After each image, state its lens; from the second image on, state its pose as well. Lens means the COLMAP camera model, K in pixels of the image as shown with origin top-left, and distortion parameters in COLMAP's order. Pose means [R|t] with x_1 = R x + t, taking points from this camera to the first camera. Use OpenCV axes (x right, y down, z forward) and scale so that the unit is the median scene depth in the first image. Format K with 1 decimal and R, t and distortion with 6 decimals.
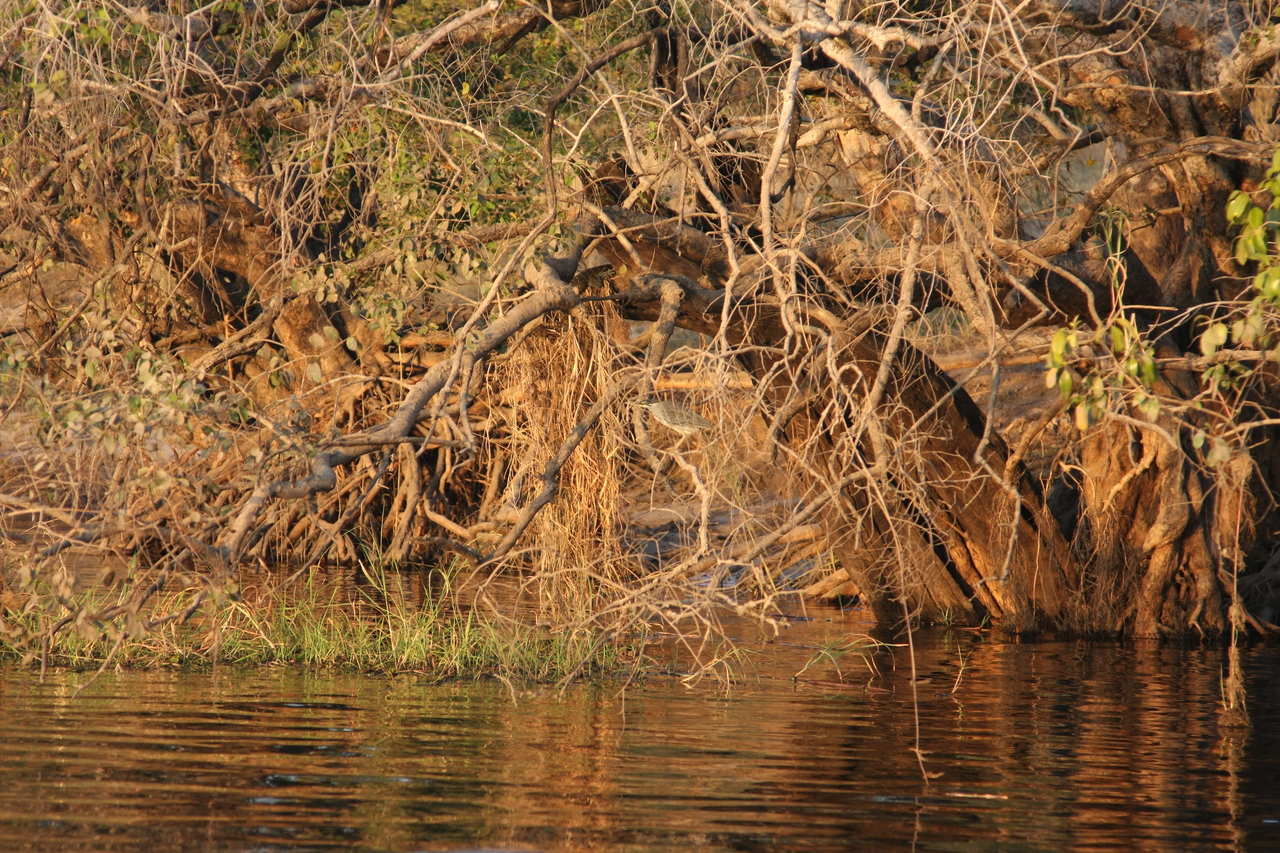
lens RADIAL K [[5633.9, 0, 640.0], [0, 5633.9, 426.5], [0, 0, 1]] dist [0.413807, 6.281186]
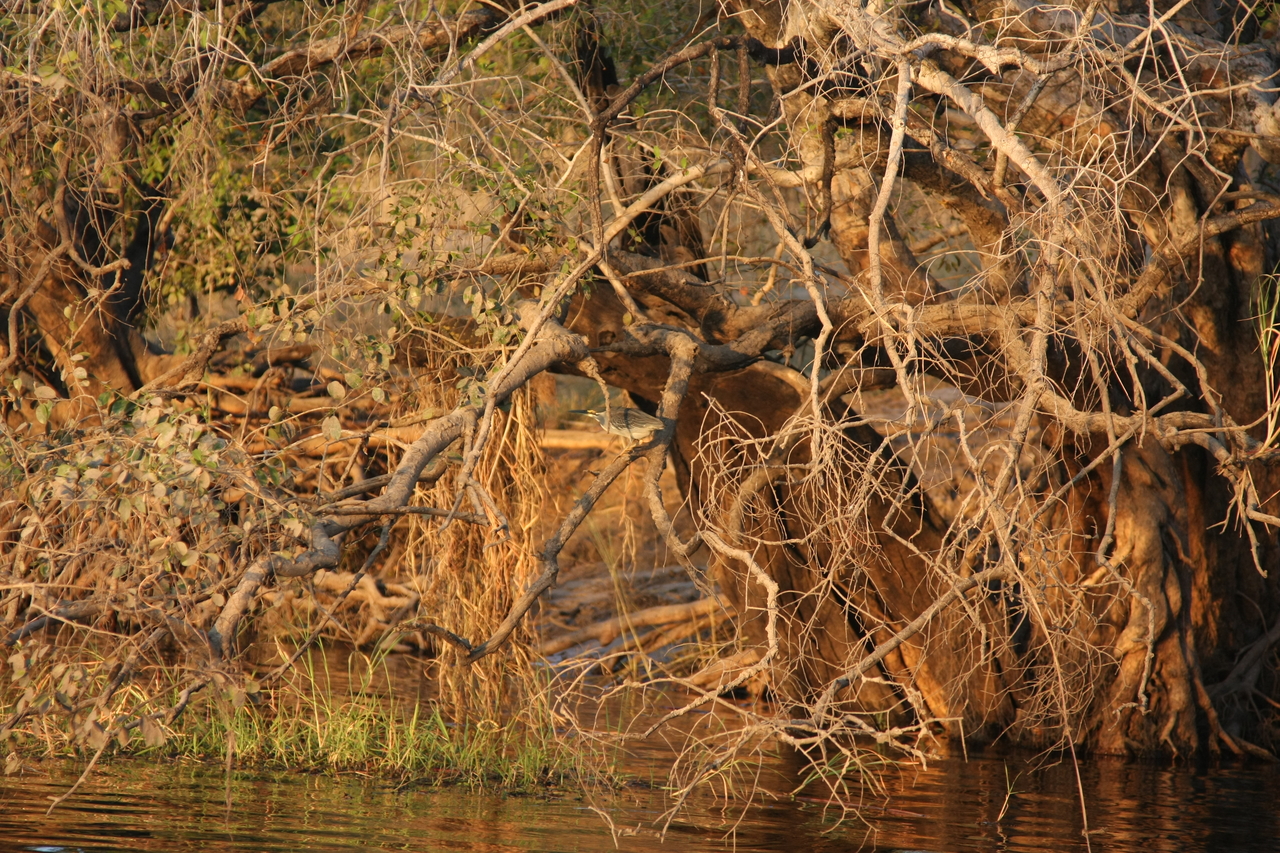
lens RADIAL K [[5633.9, 0, 640.0], [0, 5633.9, 426.5], [0, 0, 1]] dist [0.413807, 6.281186]
pose [[0.996277, 0.039996, 0.076375, -0.070534], [-0.039363, 0.999177, -0.009770, -0.003114], [-0.076703, 0.006727, 0.997031, 0.151112]]
